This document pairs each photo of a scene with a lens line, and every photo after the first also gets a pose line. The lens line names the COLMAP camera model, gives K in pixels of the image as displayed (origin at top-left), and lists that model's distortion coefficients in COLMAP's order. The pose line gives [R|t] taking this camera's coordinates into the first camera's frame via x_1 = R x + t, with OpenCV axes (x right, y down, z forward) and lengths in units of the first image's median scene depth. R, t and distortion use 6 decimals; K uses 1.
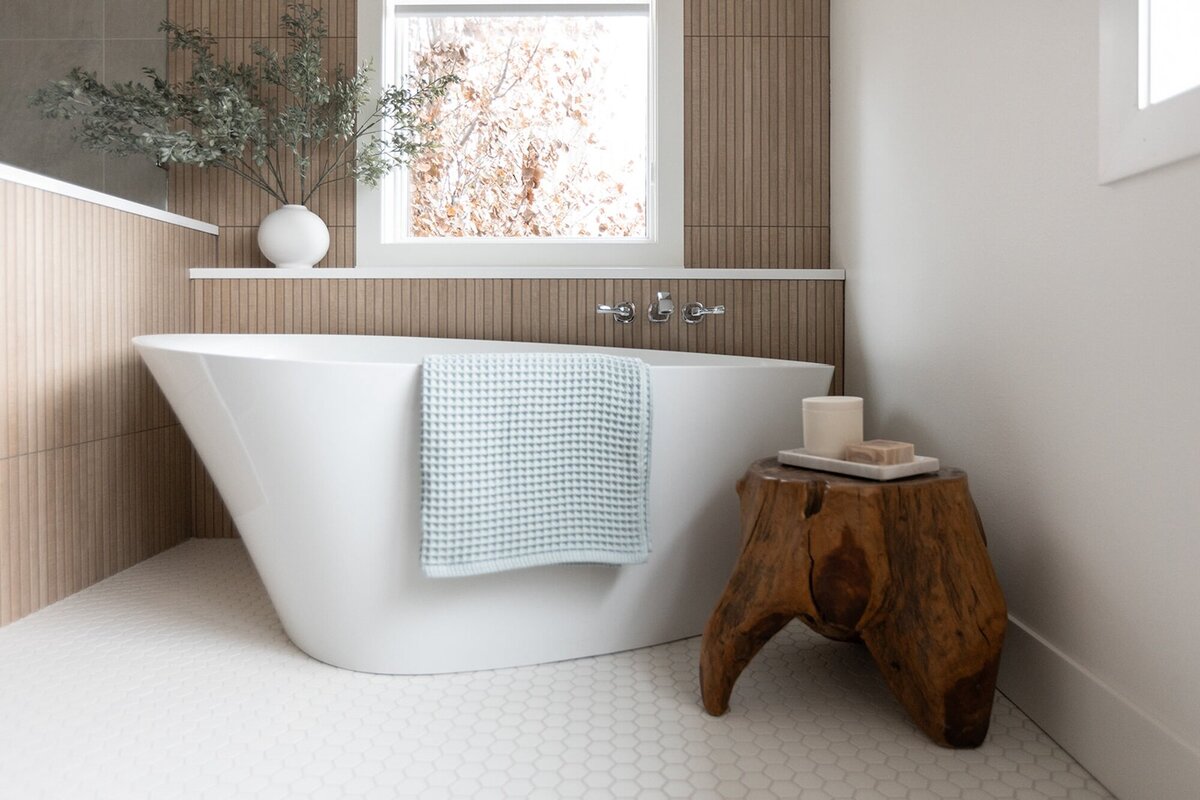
lens RADIAL K [[1149.2, 0, 600.0], [0, 1149.2, 400.0], [0, 0, 1]] dist [-0.119906, 0.151067]
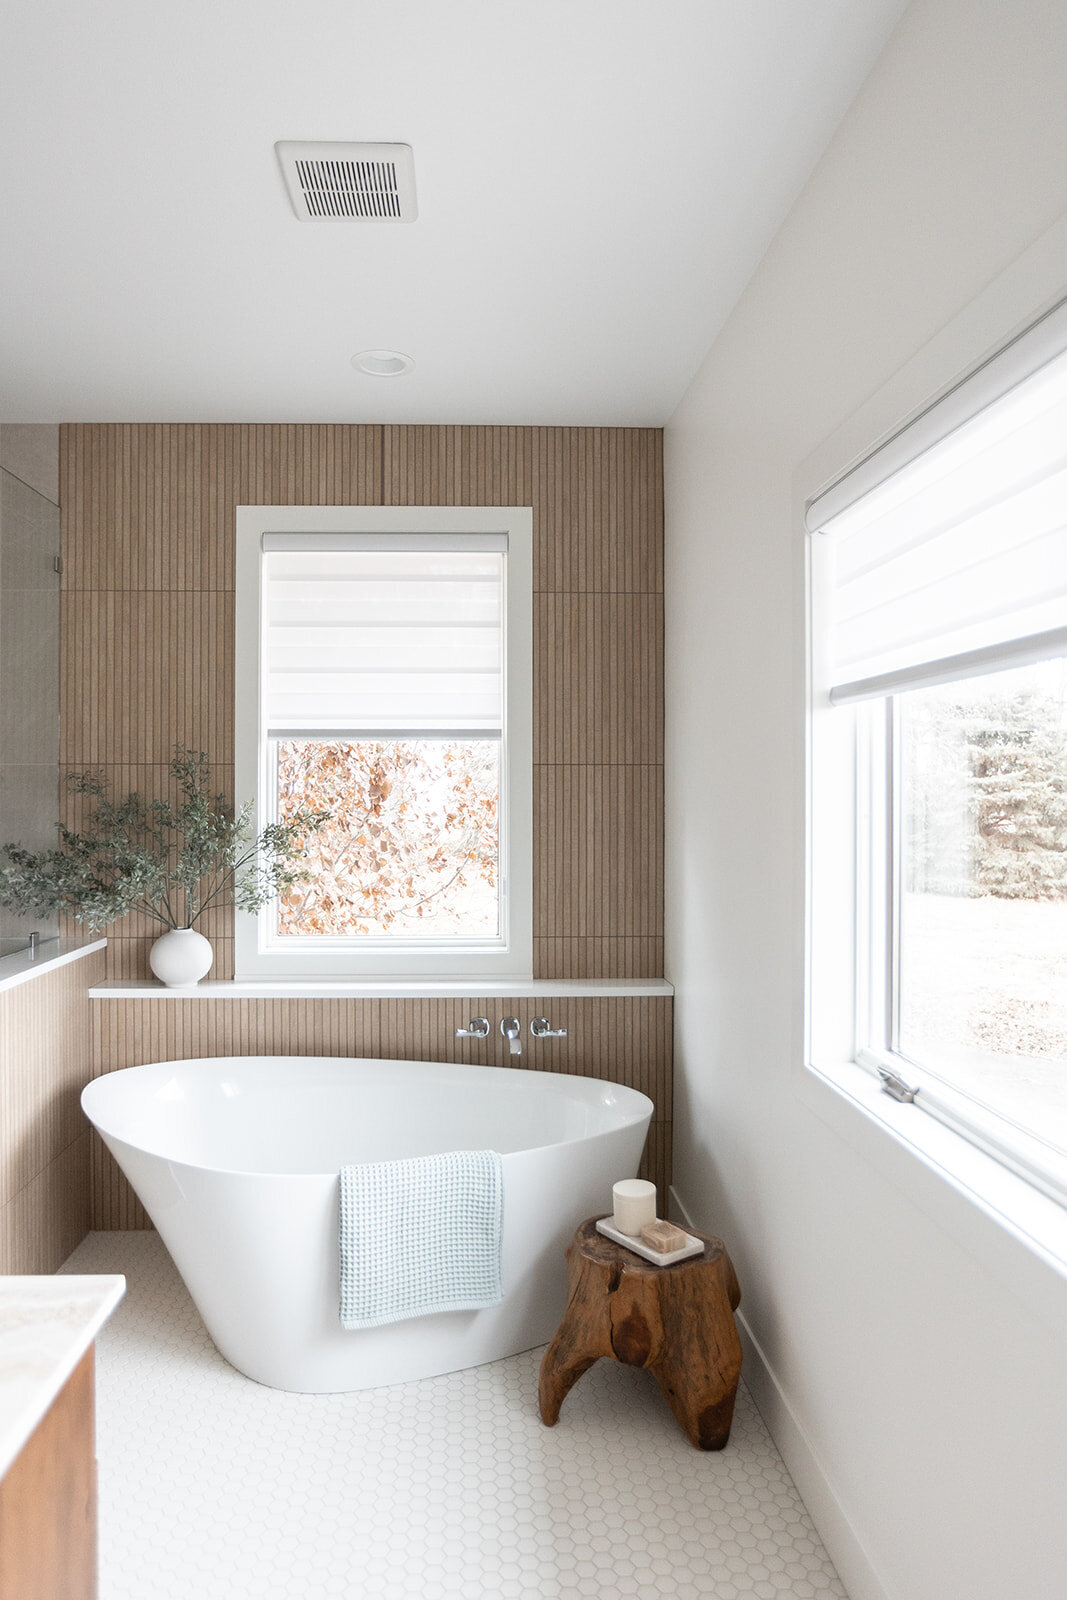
lens RADIAL K [[1532.3, 0, 533.5], [0, 1532.3, 800.0], [0, 0, 1]] dist [-0.119906, 0.151067]
pose [[0.997960, -0.000731, 0.063831, -0.022077], [0.002993, 0.999371, -0.035349, -0.248755], [-0.063765, 0.035468, 0.997334, -0.517607]]
